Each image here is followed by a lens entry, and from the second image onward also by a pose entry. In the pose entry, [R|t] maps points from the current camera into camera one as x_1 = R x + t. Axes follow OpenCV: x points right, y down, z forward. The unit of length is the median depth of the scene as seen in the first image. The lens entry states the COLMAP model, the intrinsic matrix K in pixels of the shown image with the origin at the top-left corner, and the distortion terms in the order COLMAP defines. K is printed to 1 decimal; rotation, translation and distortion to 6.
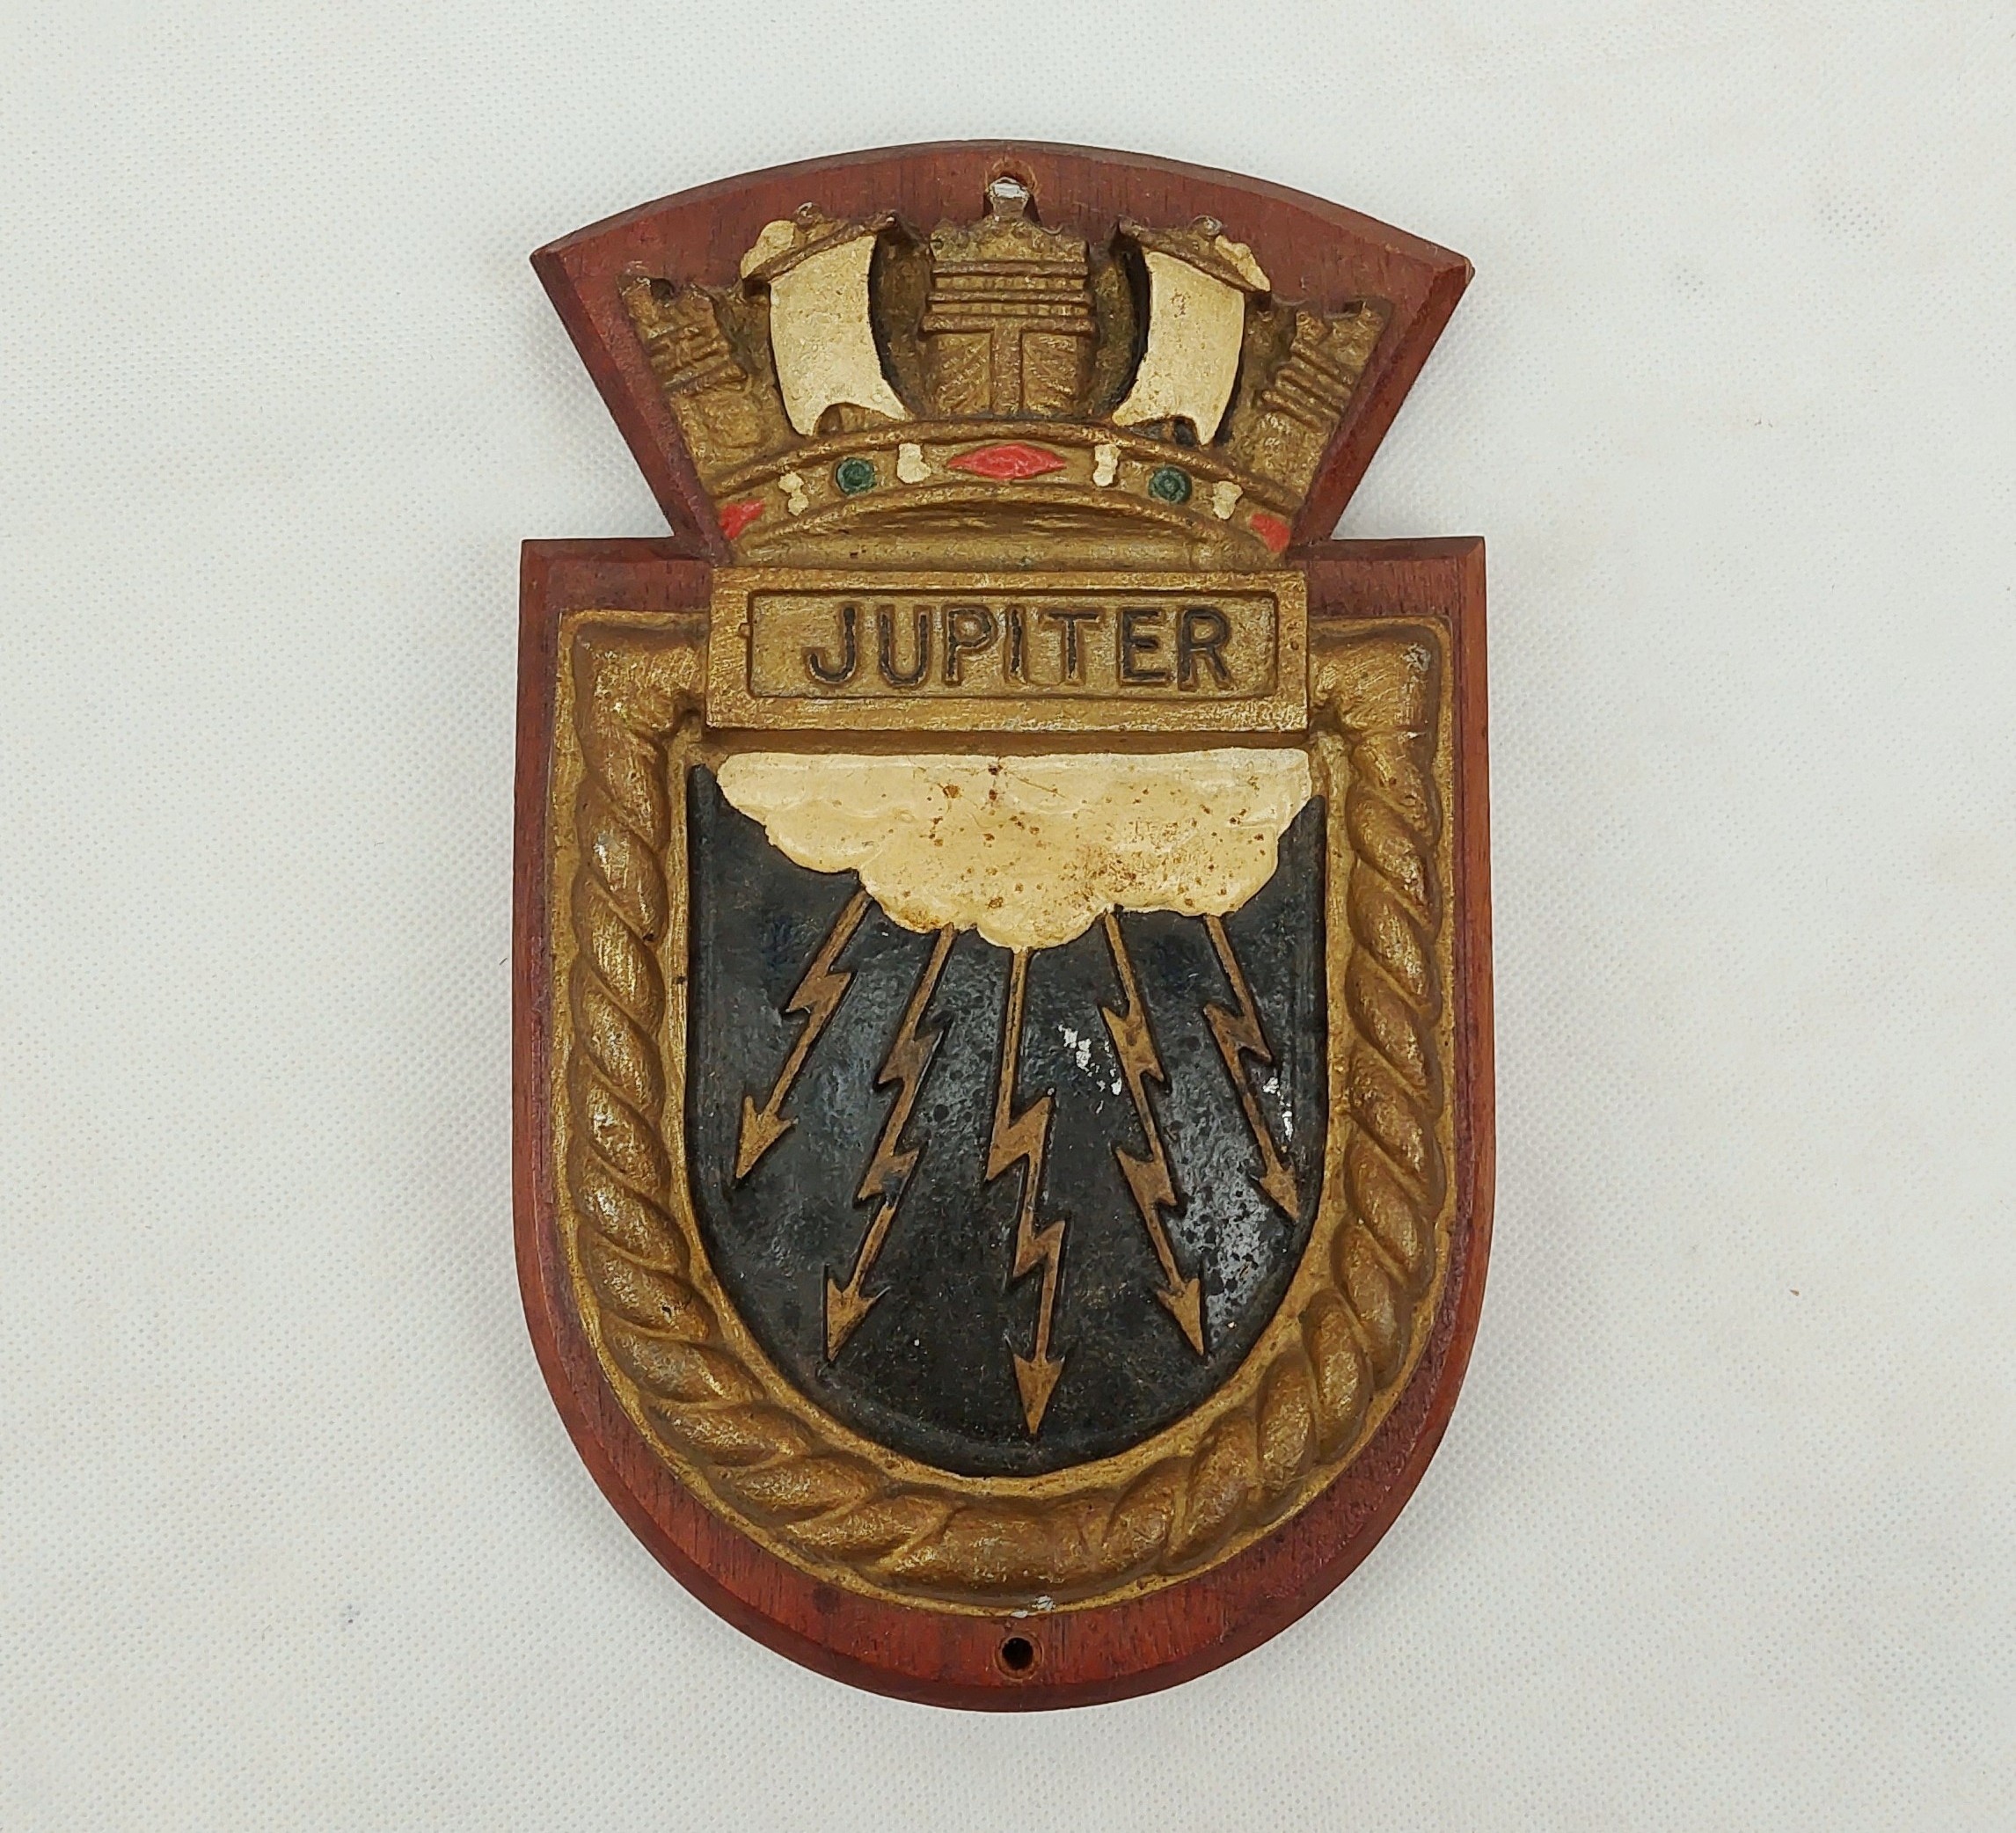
lens RADIAL K [[2641.7, 0, 1079.2], [0, 2641.7, 911.4], [0, 0, 1]] dist [0.260900, -1.650893]
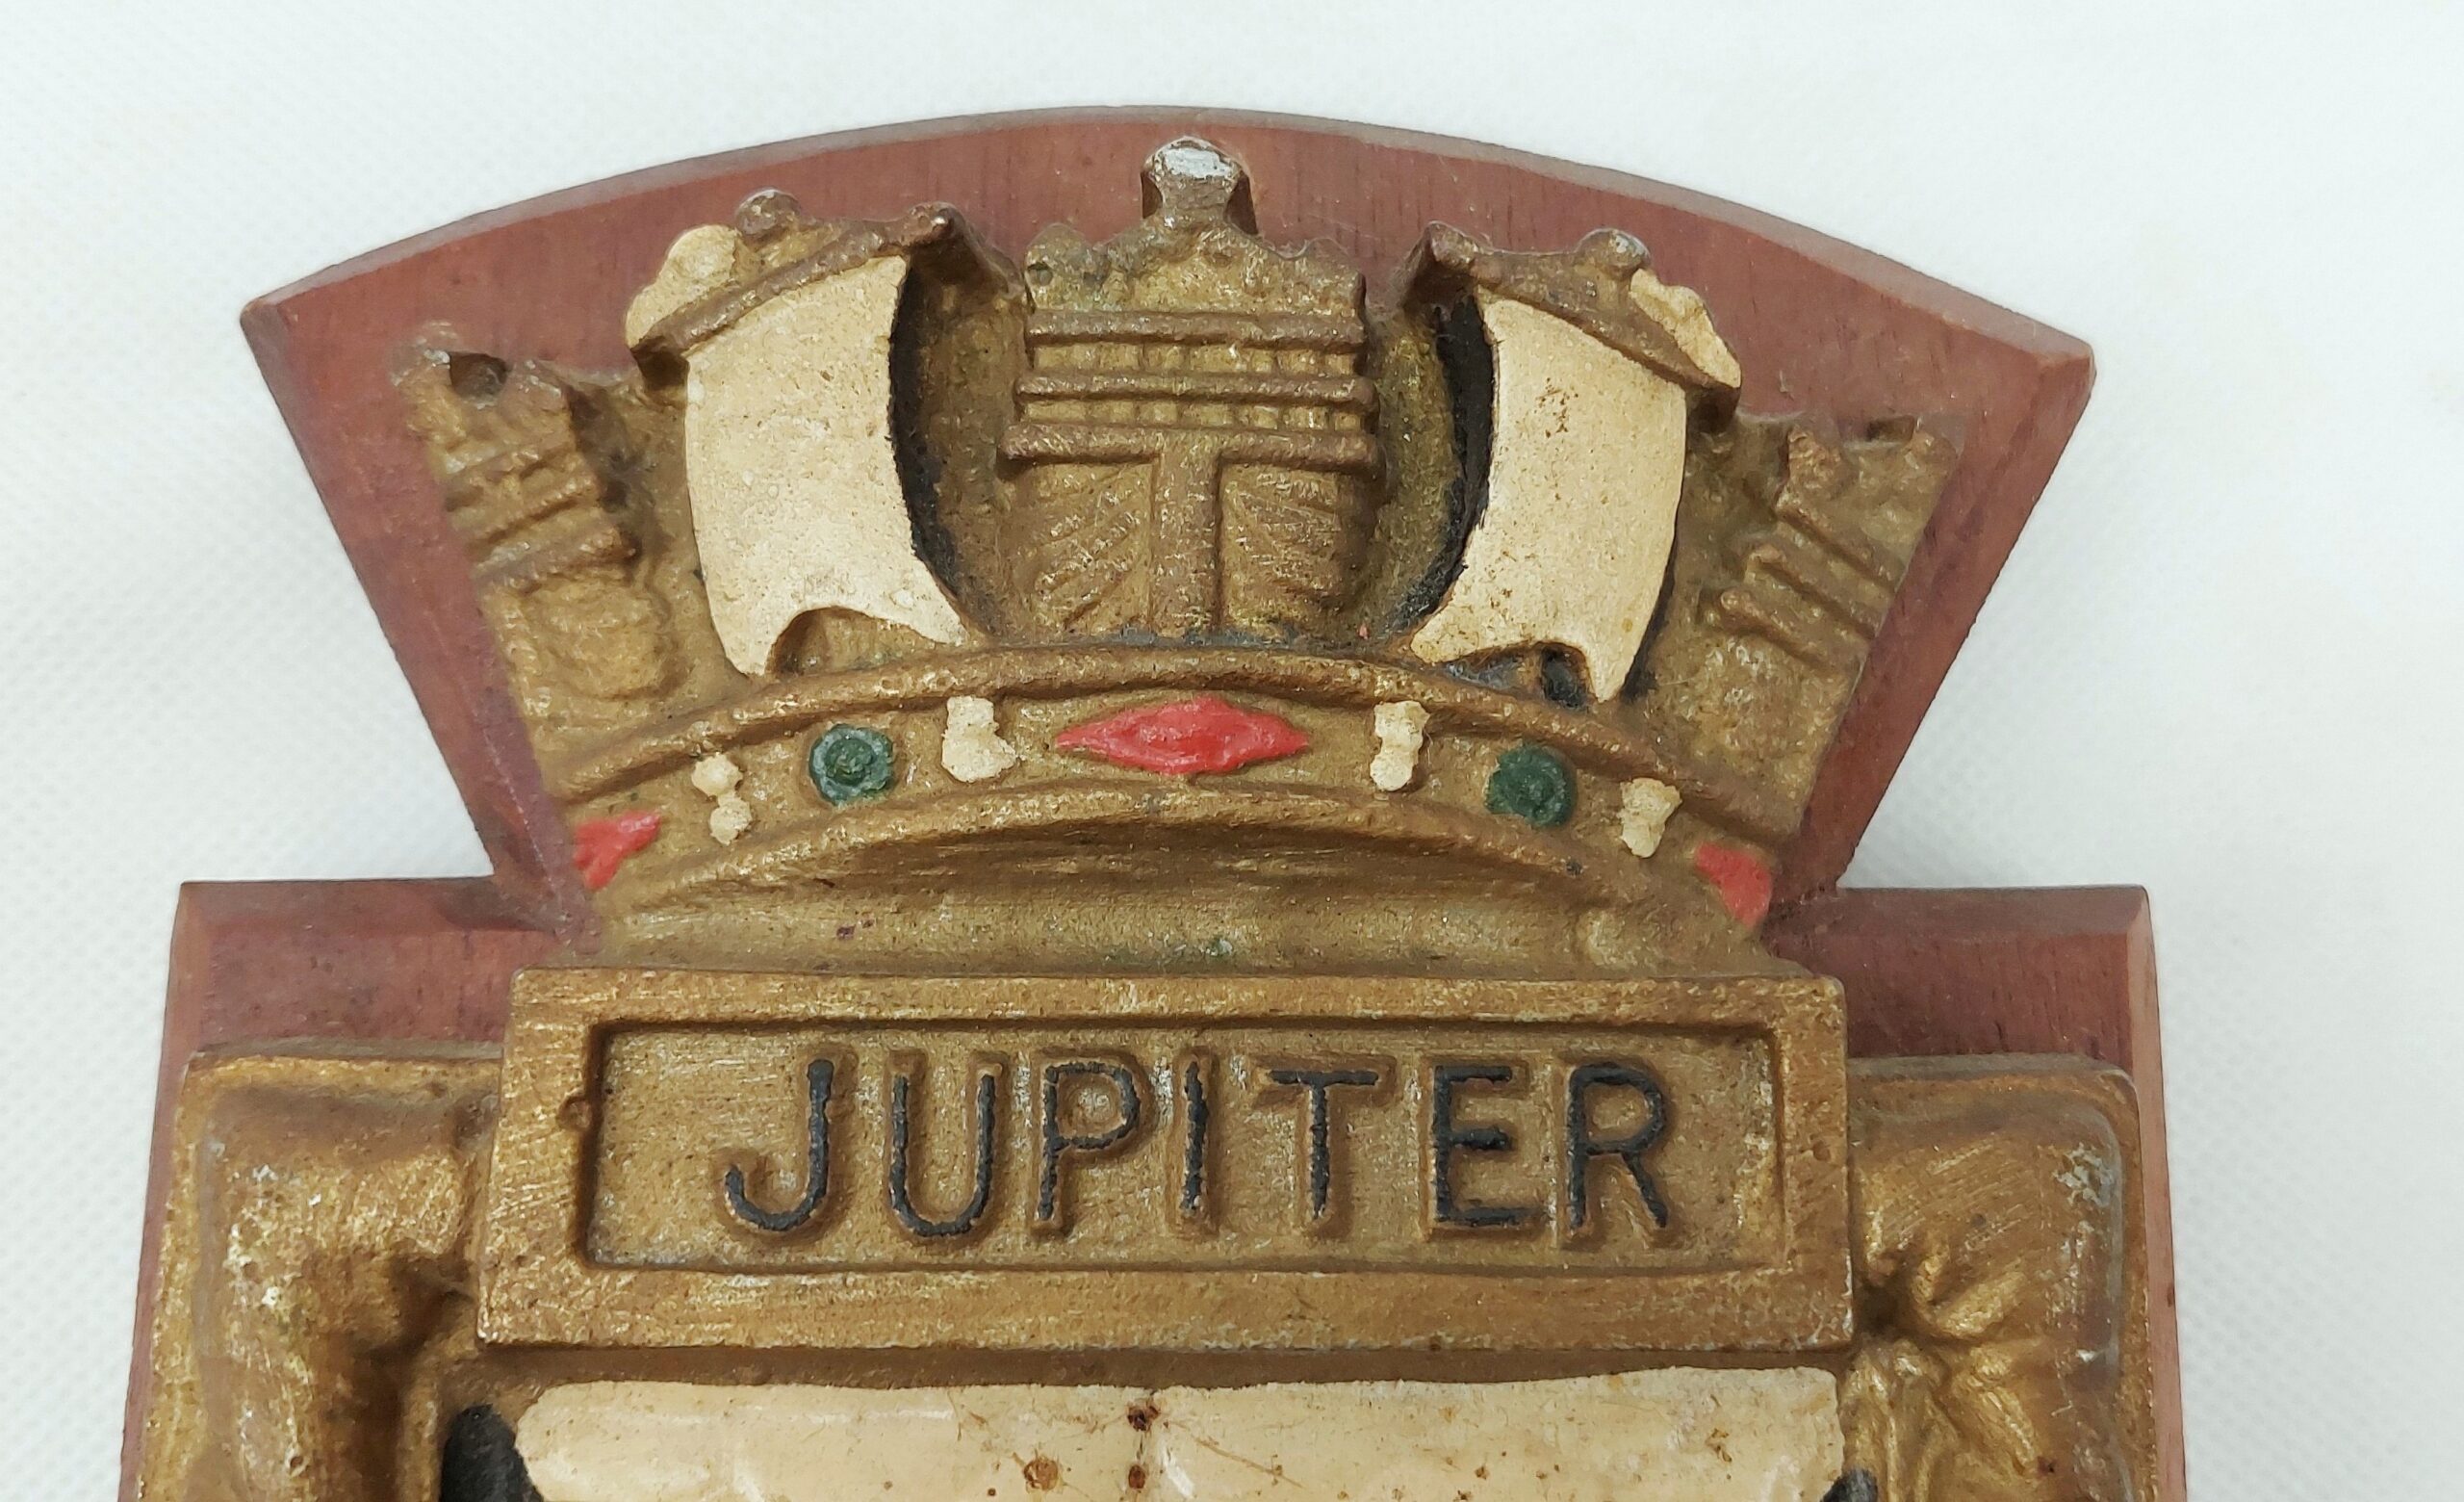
lens RADIAL K [[1773.1, 0, 1232.0], [0, 1773.1, 751.0], [0, 0, 1]] dist [-0.002969, -0.002277]
pose [[0.999703, 0.012097, -0.021139, -0.012202], [-0.014224, 0.994520, -0.103578, -0.135725], [0.019770, 0.103848, 0.994397, 0.699850]]
